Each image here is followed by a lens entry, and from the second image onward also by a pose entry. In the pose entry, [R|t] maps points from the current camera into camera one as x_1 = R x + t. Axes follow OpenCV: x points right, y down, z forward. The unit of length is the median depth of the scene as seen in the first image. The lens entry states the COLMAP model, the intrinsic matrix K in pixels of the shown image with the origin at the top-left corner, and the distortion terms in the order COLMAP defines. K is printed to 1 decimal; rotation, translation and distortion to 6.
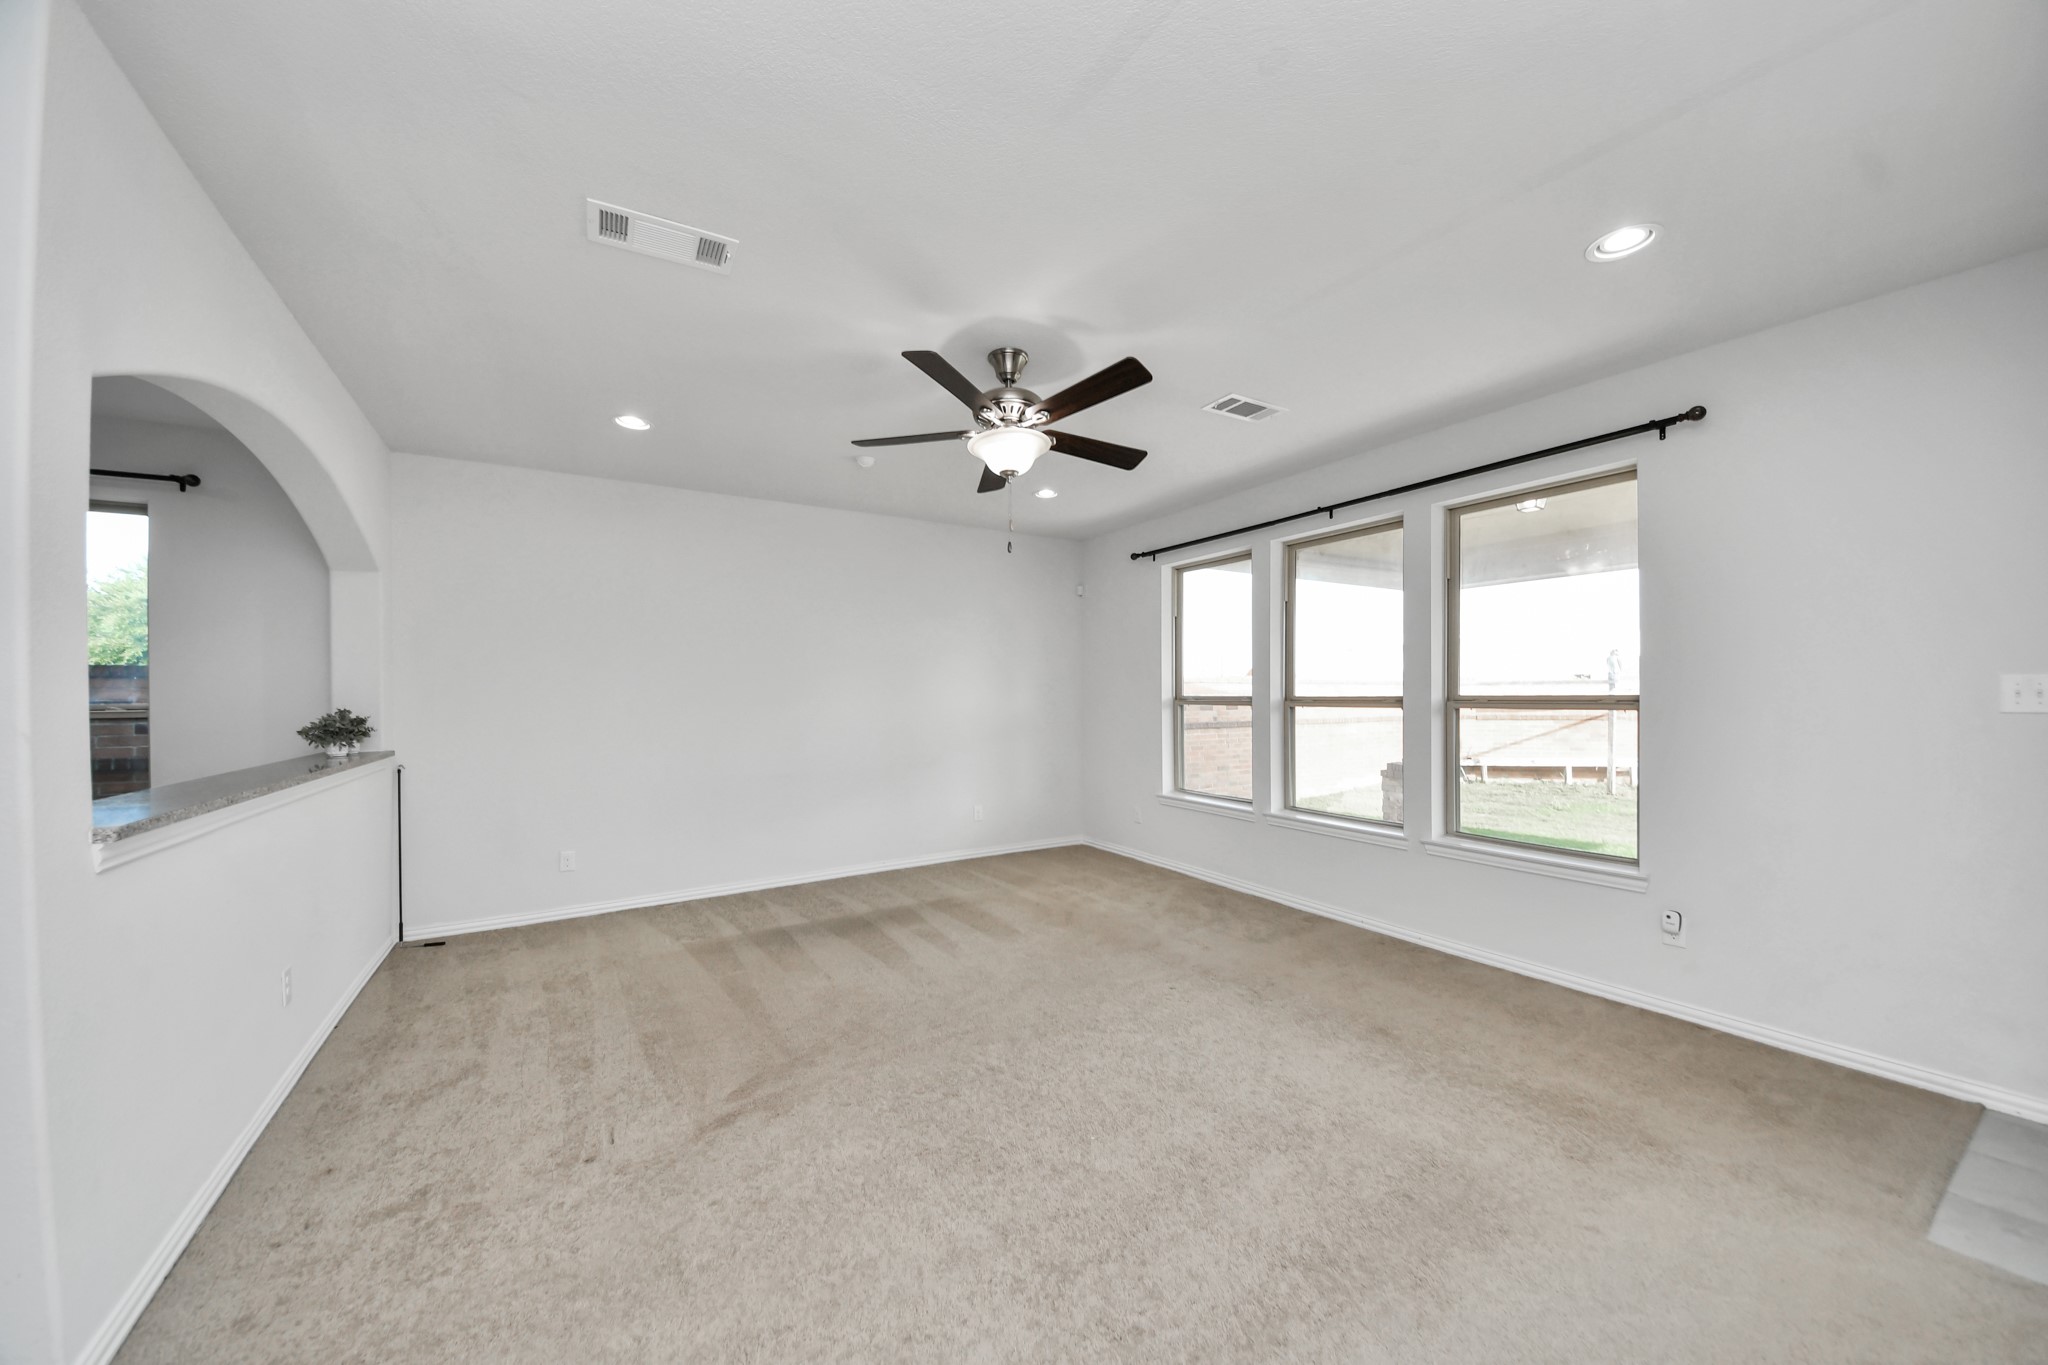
lens RADIAL K [[719.1, 0, 1022.9], [0, 719.1, 692.7], [0, 0, 1]] dist [0.023101, -0.014633]
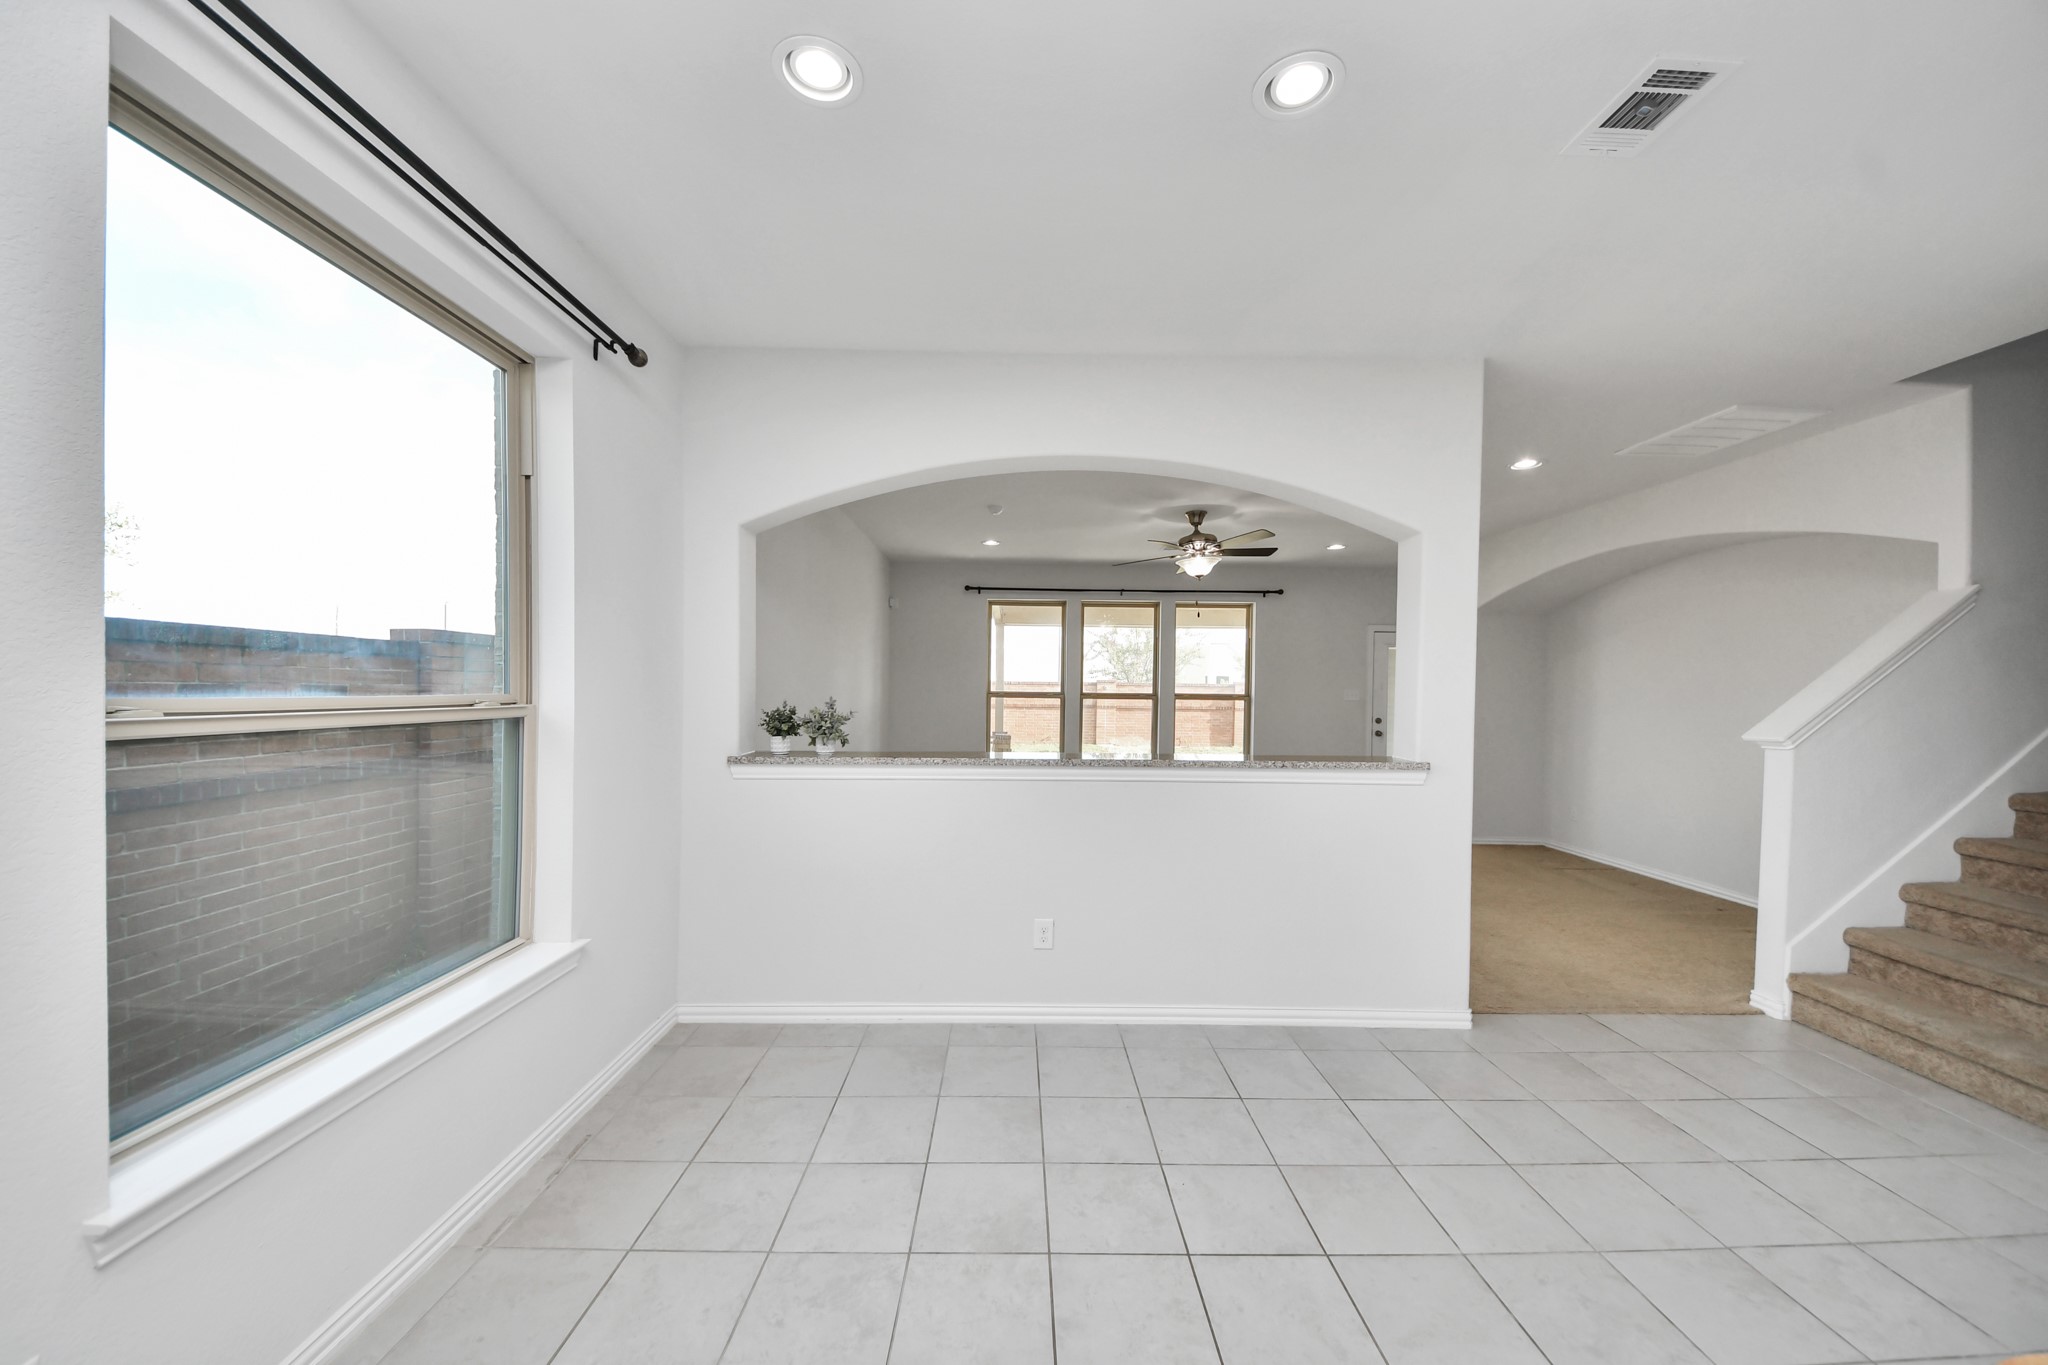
lens RADIAL K [[719.1, 0, 1022.9], [0, 719.1, 692.7], [0, 0, 1]] dist [0.023101, -0.014633]
pose [[0.514988, 0.001254, 0.857196, -1.183806], [-0.014662, 0.999866, 0.007346, -0.005768], [-0.857072, -0.016351, 0.514938, 0.257773]]
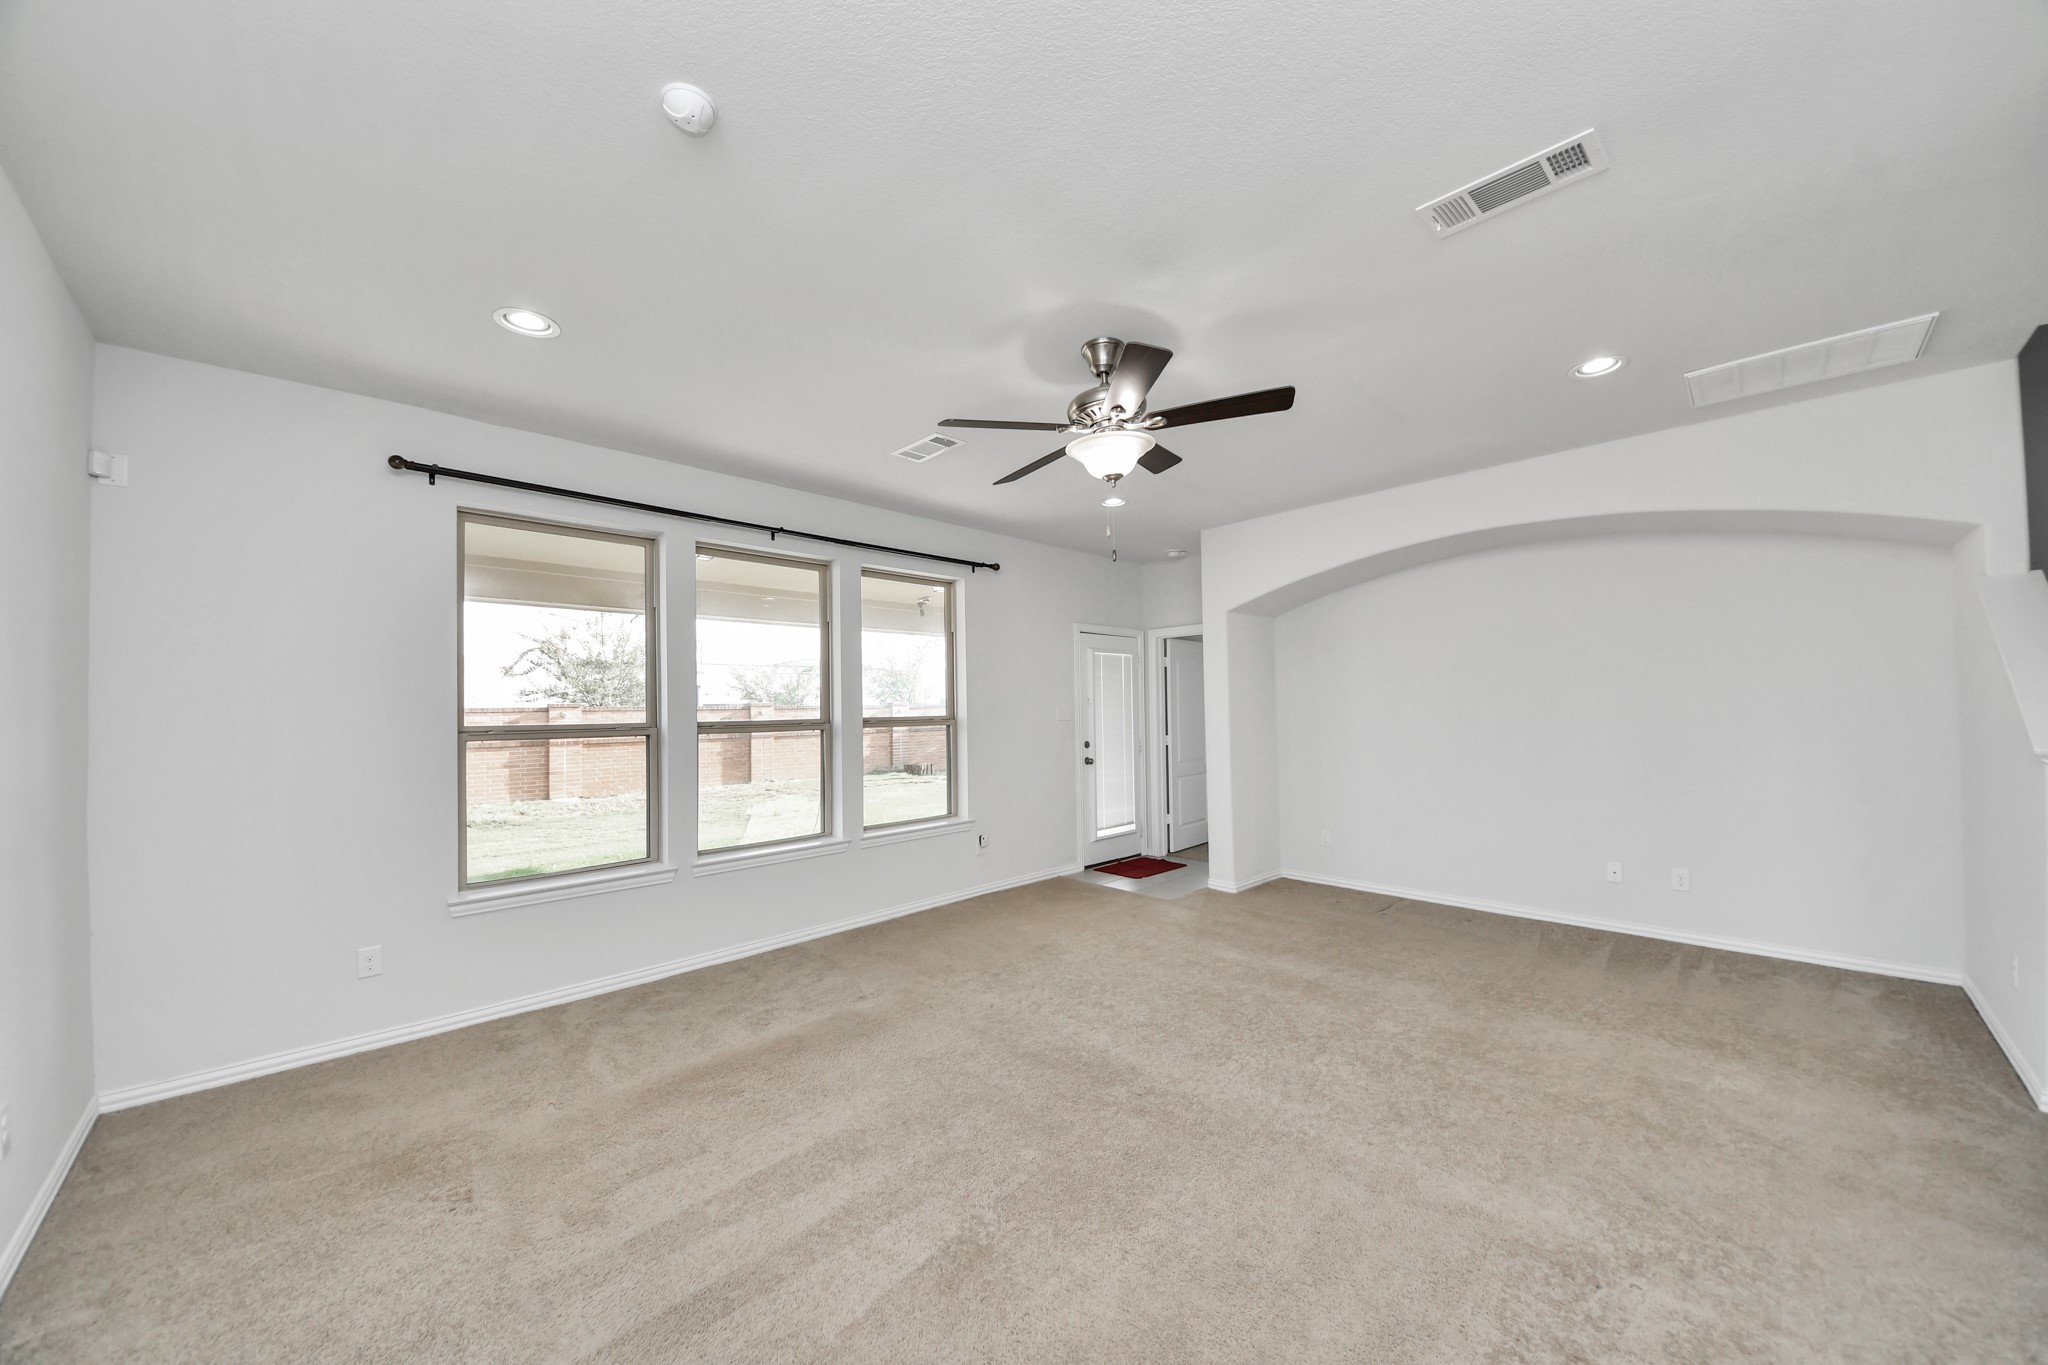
lens RADIAL K [[719.1, 0, 1022.9], [0, 719.1, 692.7], [0, 0, 1]] dist [0.023101, -0.014633]
pose [[-0.209576, 0.027313, 0.977411, -0.563617], [0.011930, 0.999607, -0.025375, -0.003223], [-0.977720, 0.006342, -0.209820, 0.824734]]
